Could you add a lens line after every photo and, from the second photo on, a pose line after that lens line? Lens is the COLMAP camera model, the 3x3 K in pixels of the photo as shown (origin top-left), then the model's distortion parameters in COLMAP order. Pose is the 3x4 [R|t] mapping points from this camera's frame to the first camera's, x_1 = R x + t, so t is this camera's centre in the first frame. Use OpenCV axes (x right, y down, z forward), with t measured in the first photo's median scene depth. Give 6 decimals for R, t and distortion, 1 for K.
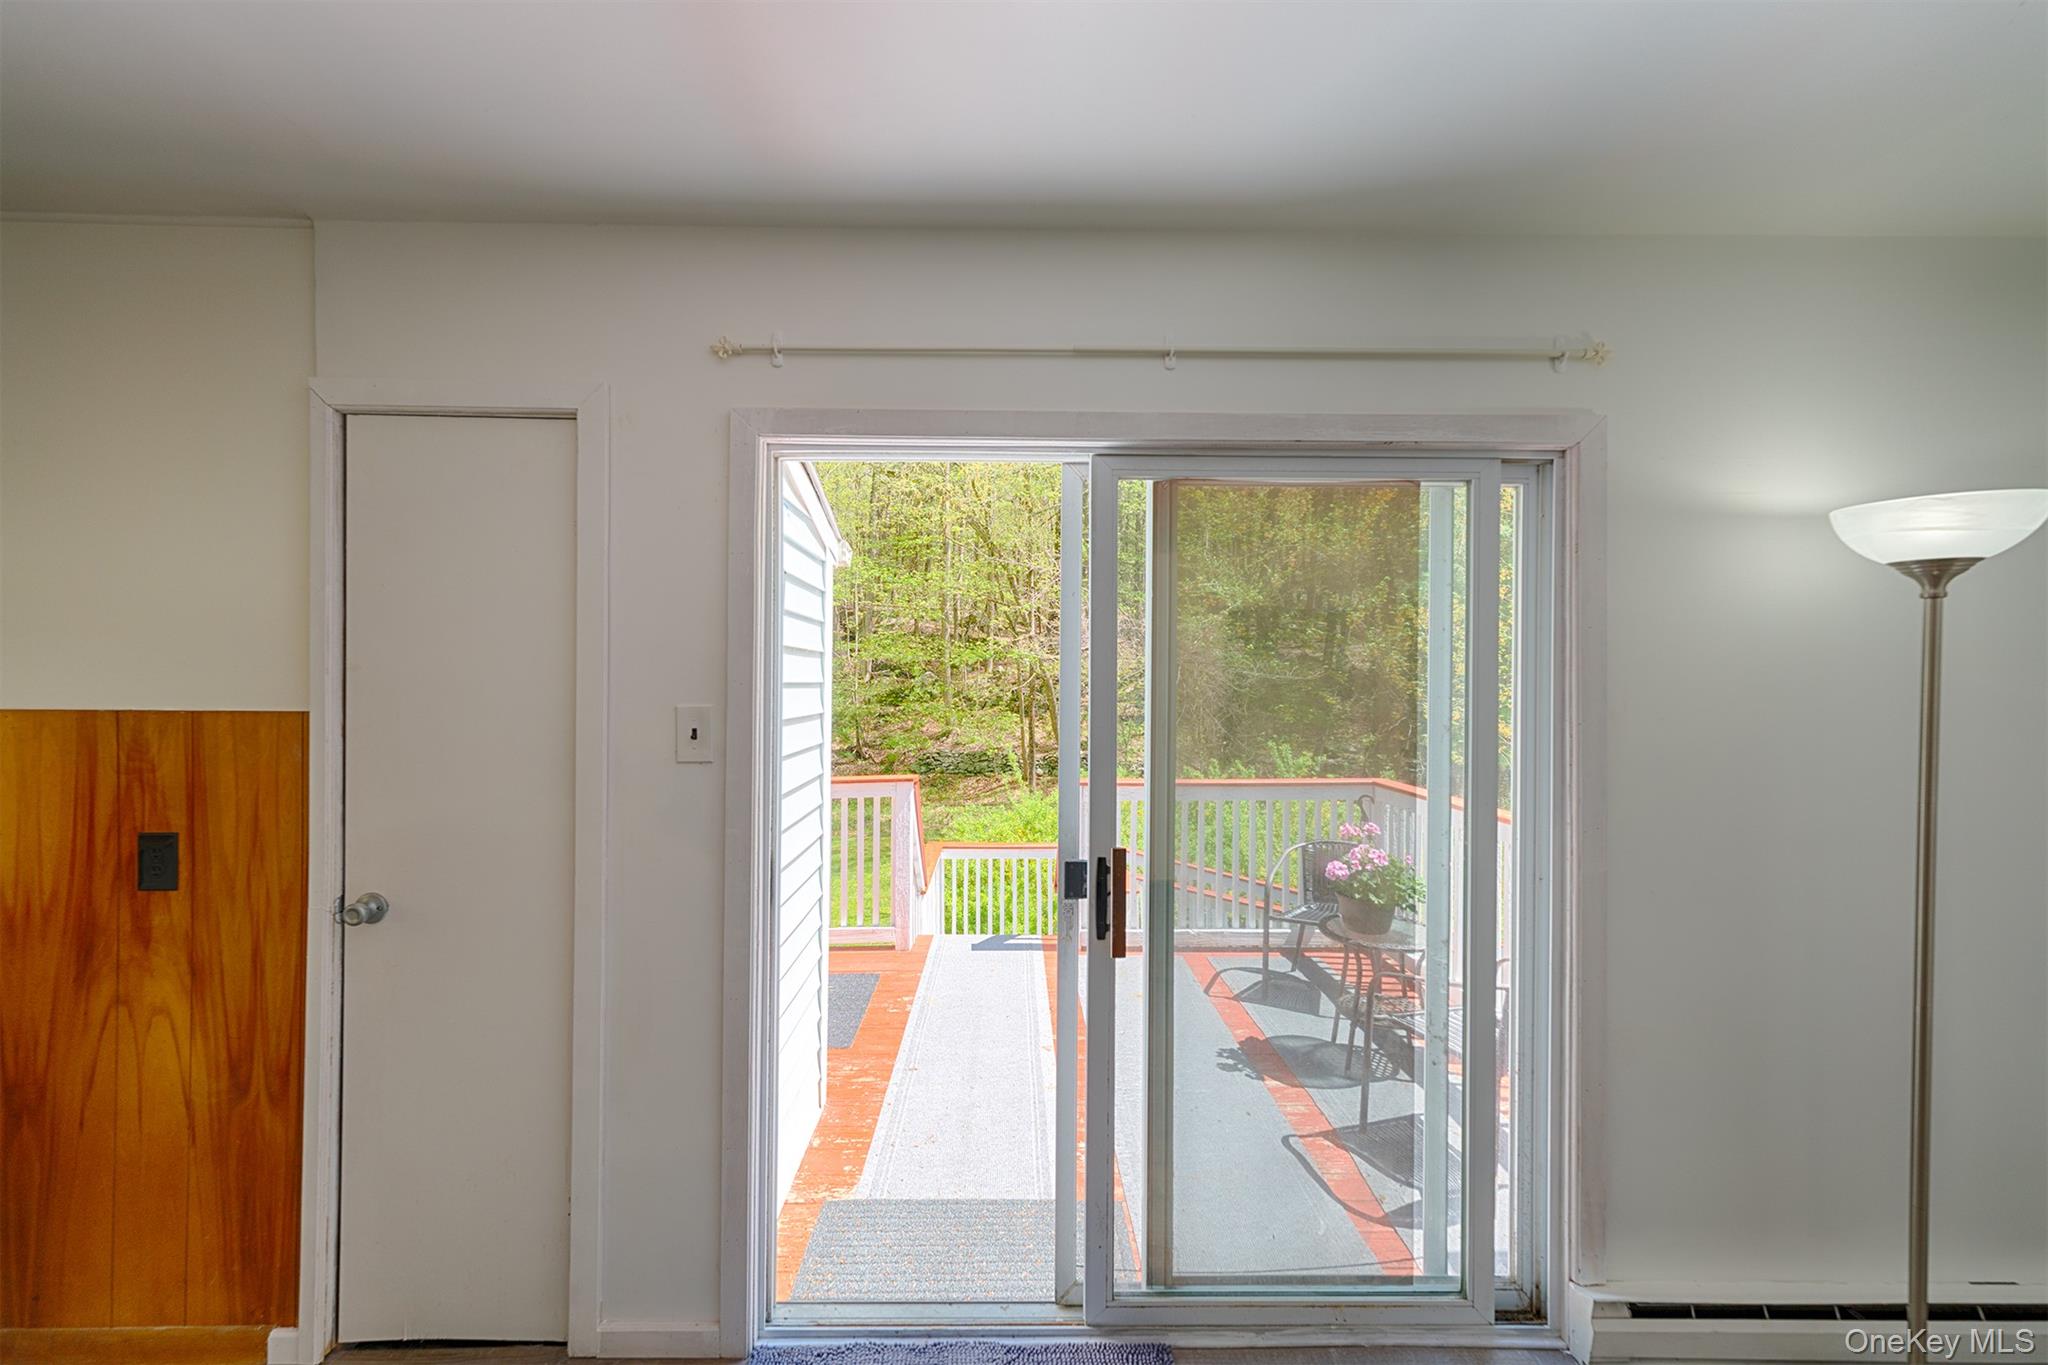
lens RADIAL K [[814.1, 0, 1022.9], [0, 814.1, 688.6], [0, 0, 1]] dist [-0.001280, 0.000807]
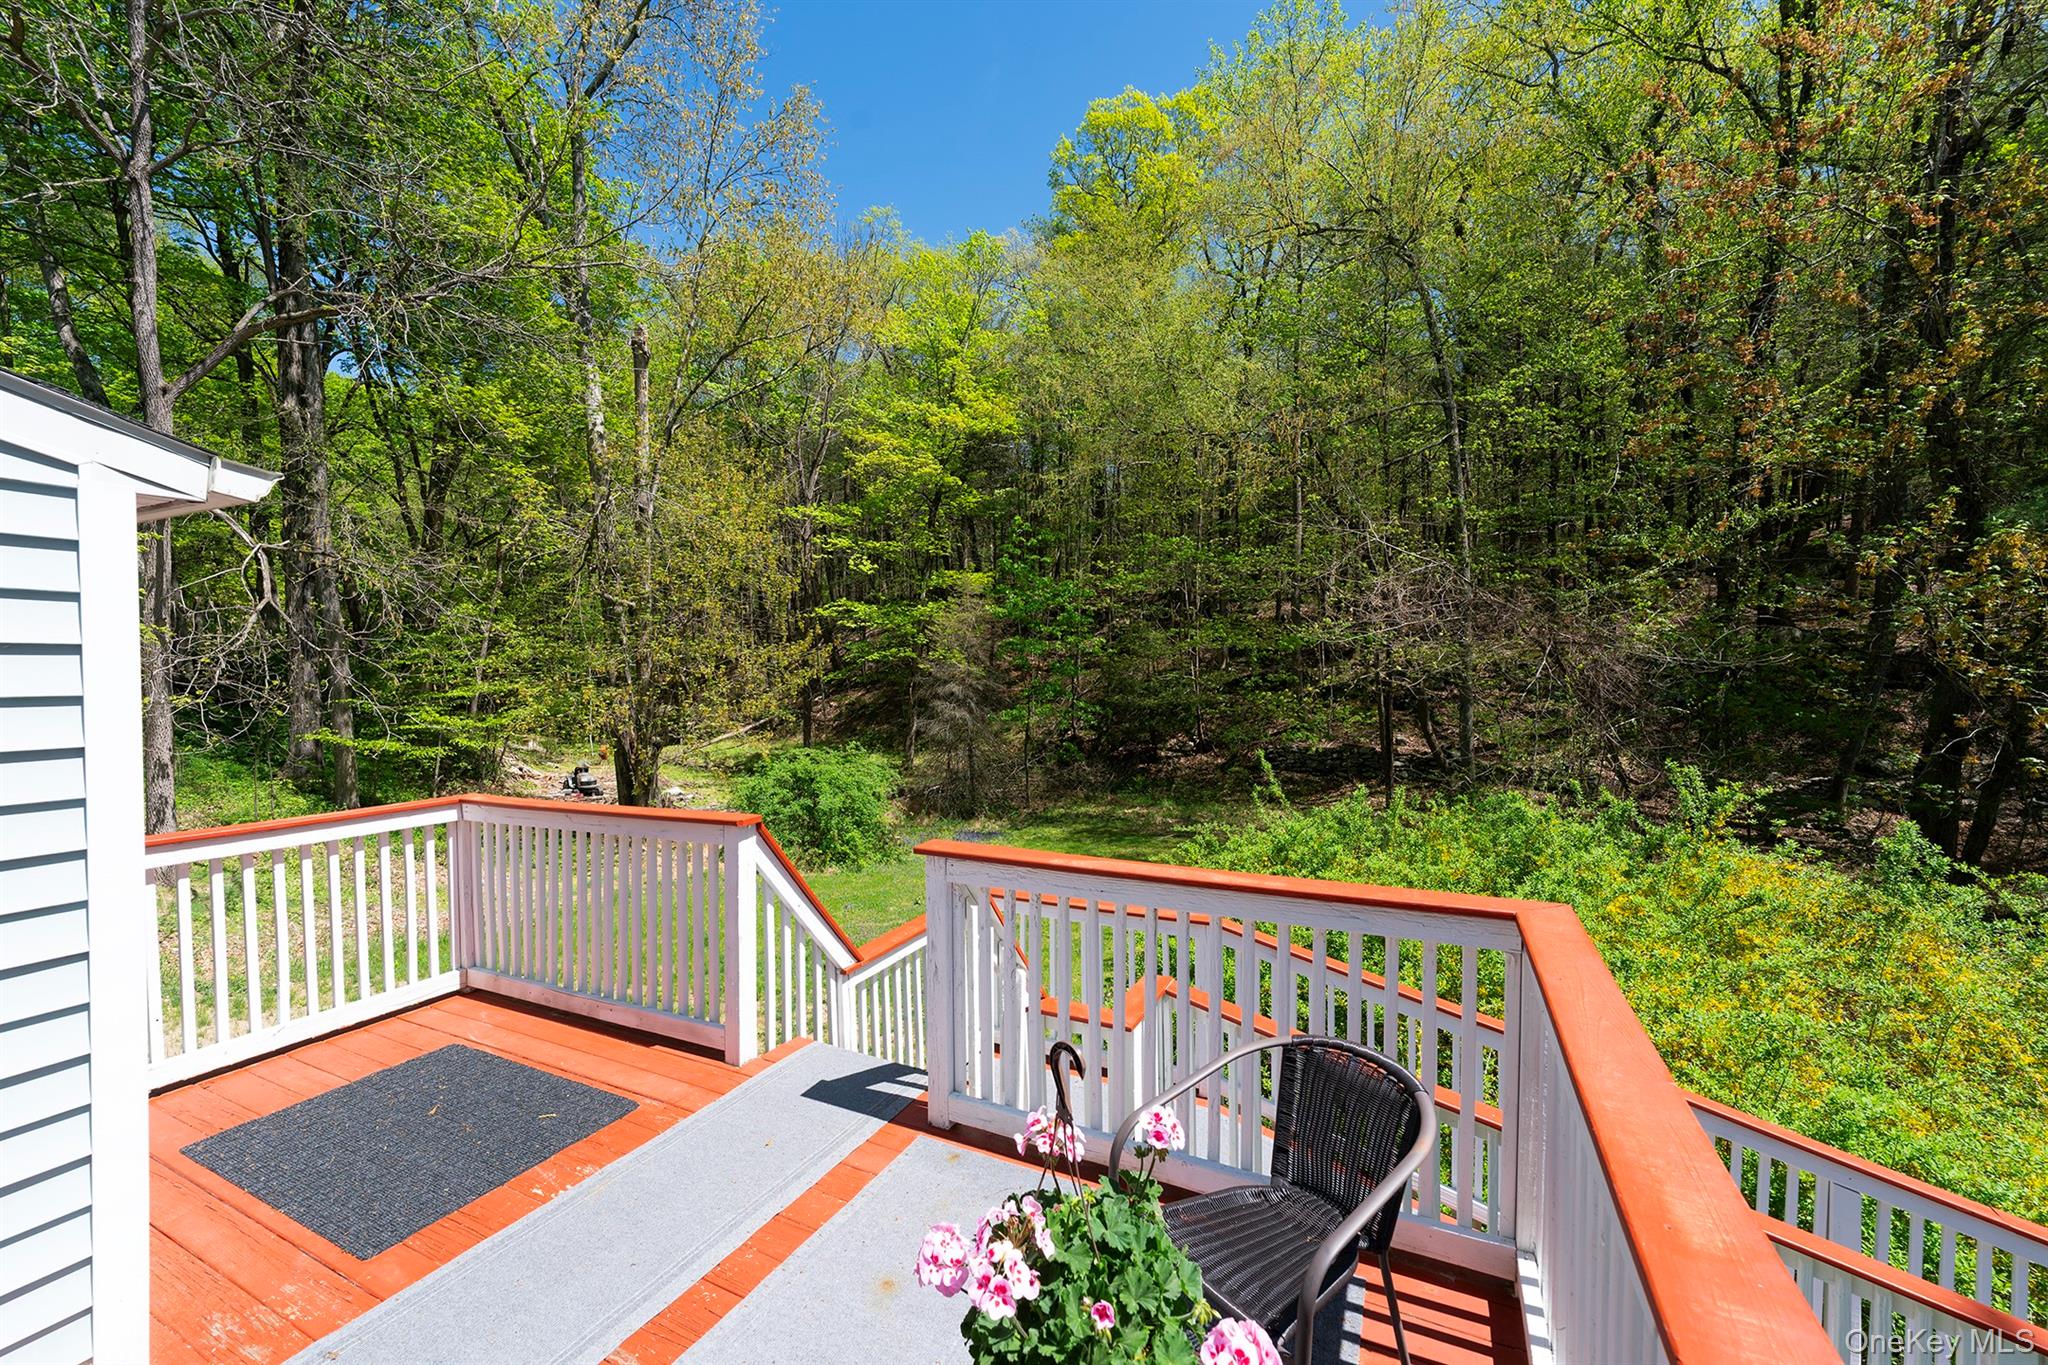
lens RADIAL K [[814.1, 0, 1023.8], [0, 814.1, 686.3], [0, 0, 1]] dist [-0.001280, 0.000807]
pose [[0.887037, 0.003654, -0.461684, 0.364012], [0.003635, 0.999882, 0.014897, -0.016509], [0.461684, -0.014893, 0.886919, 0.444848]]
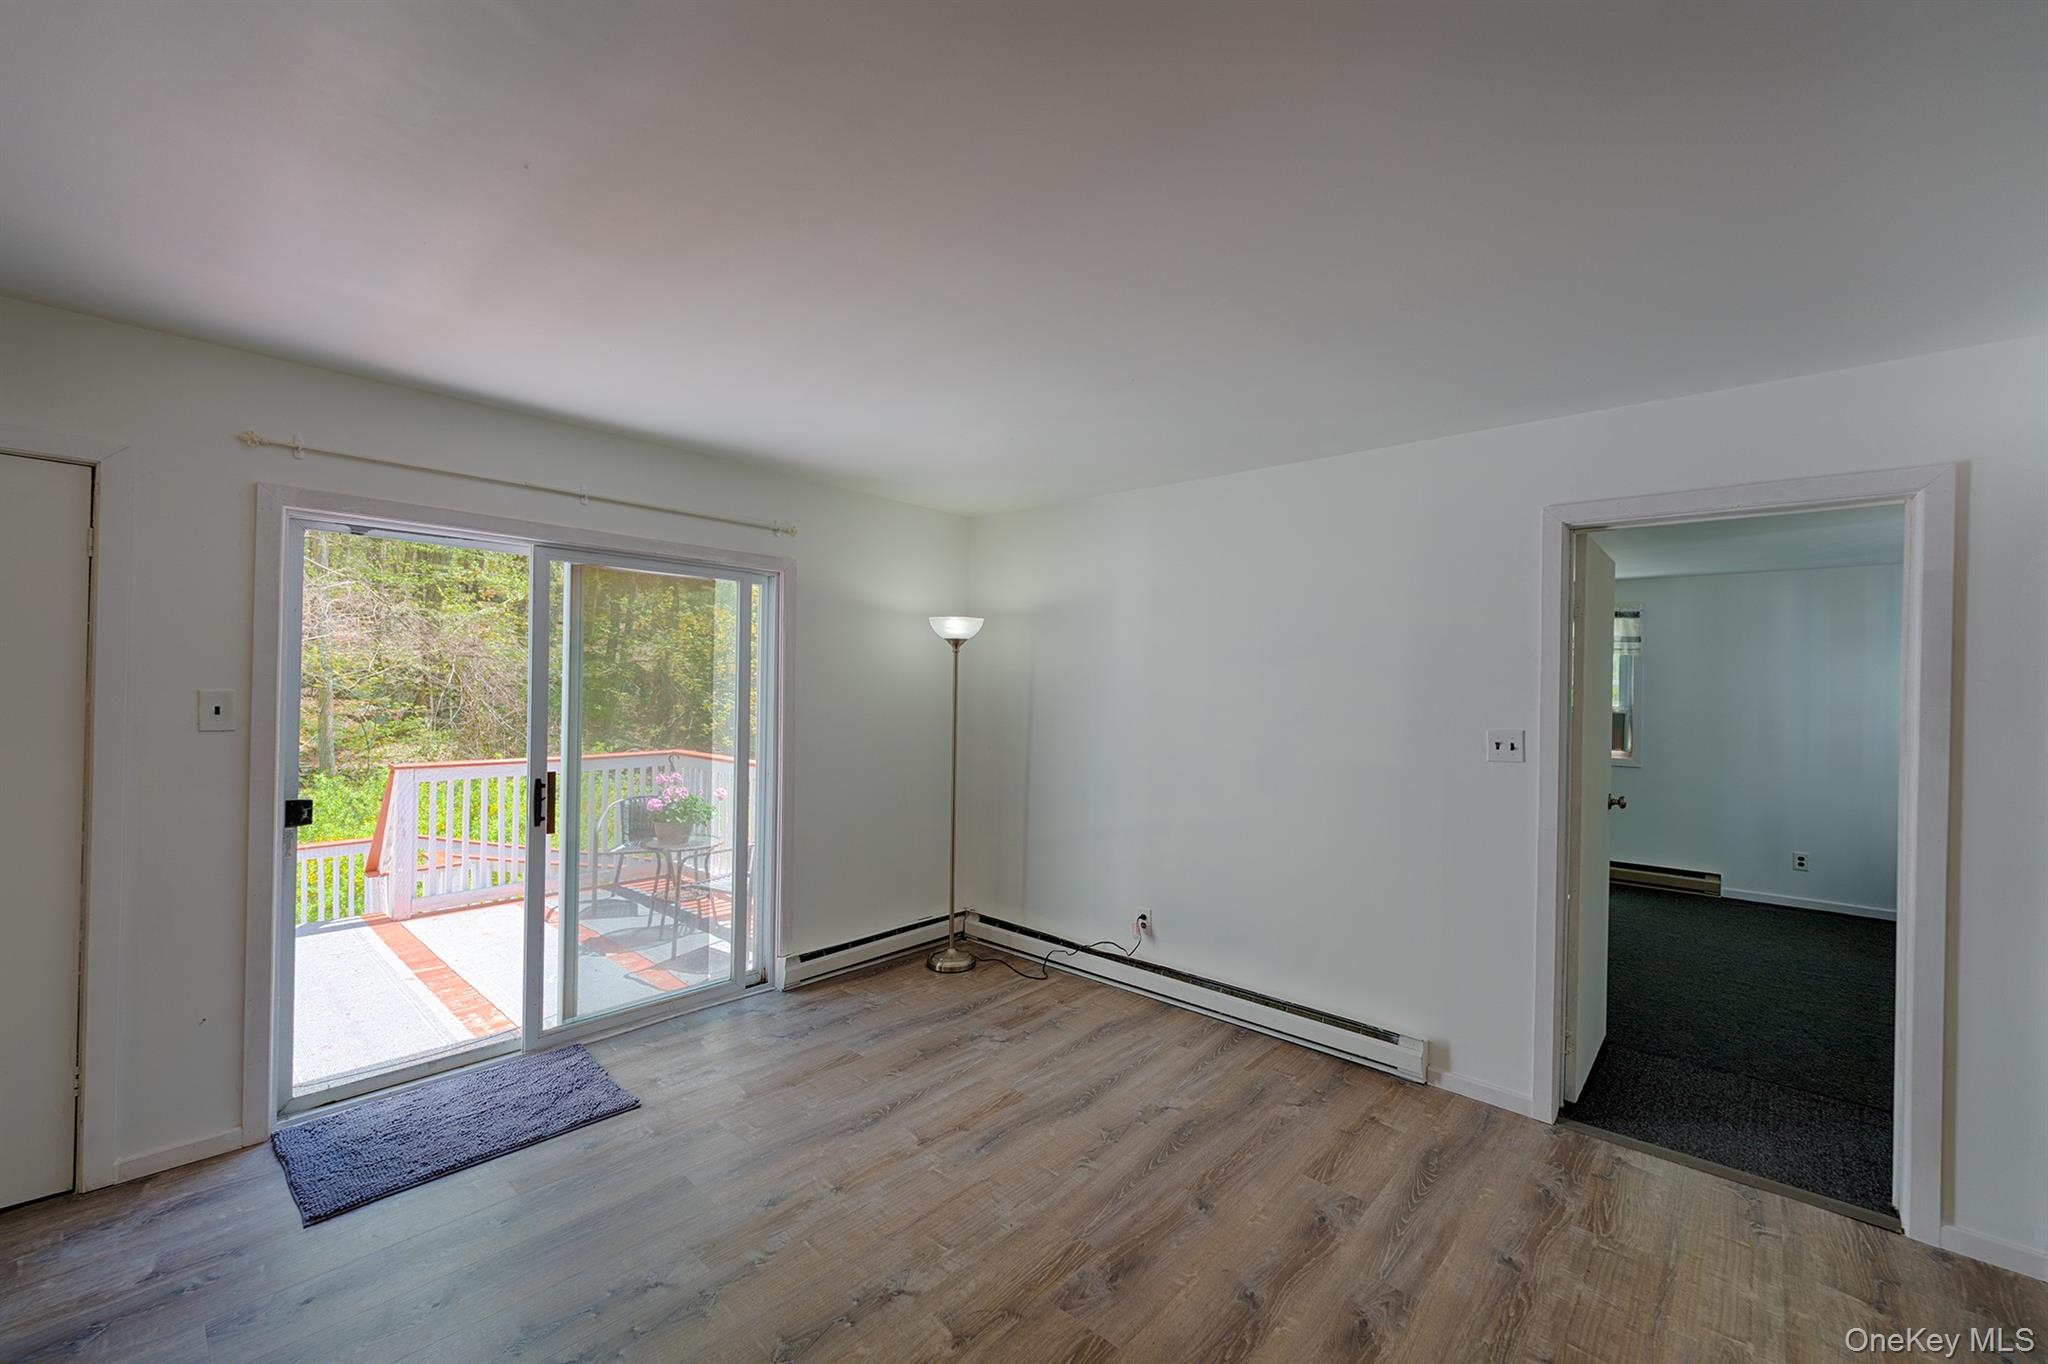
lens RADIAL K [[814.1, 0, 1020.6], [0, 814.1, 690.6], [0, 0, 1]] dist [-0.001280, 0.000807]
pose [[0.672652, 0.004367, 0.739946, -0.464345], [-0.008189, 0.999965, 0.001543, 0.007927], [-0.739914, -0.007098, 0.672664, -0.865396]]
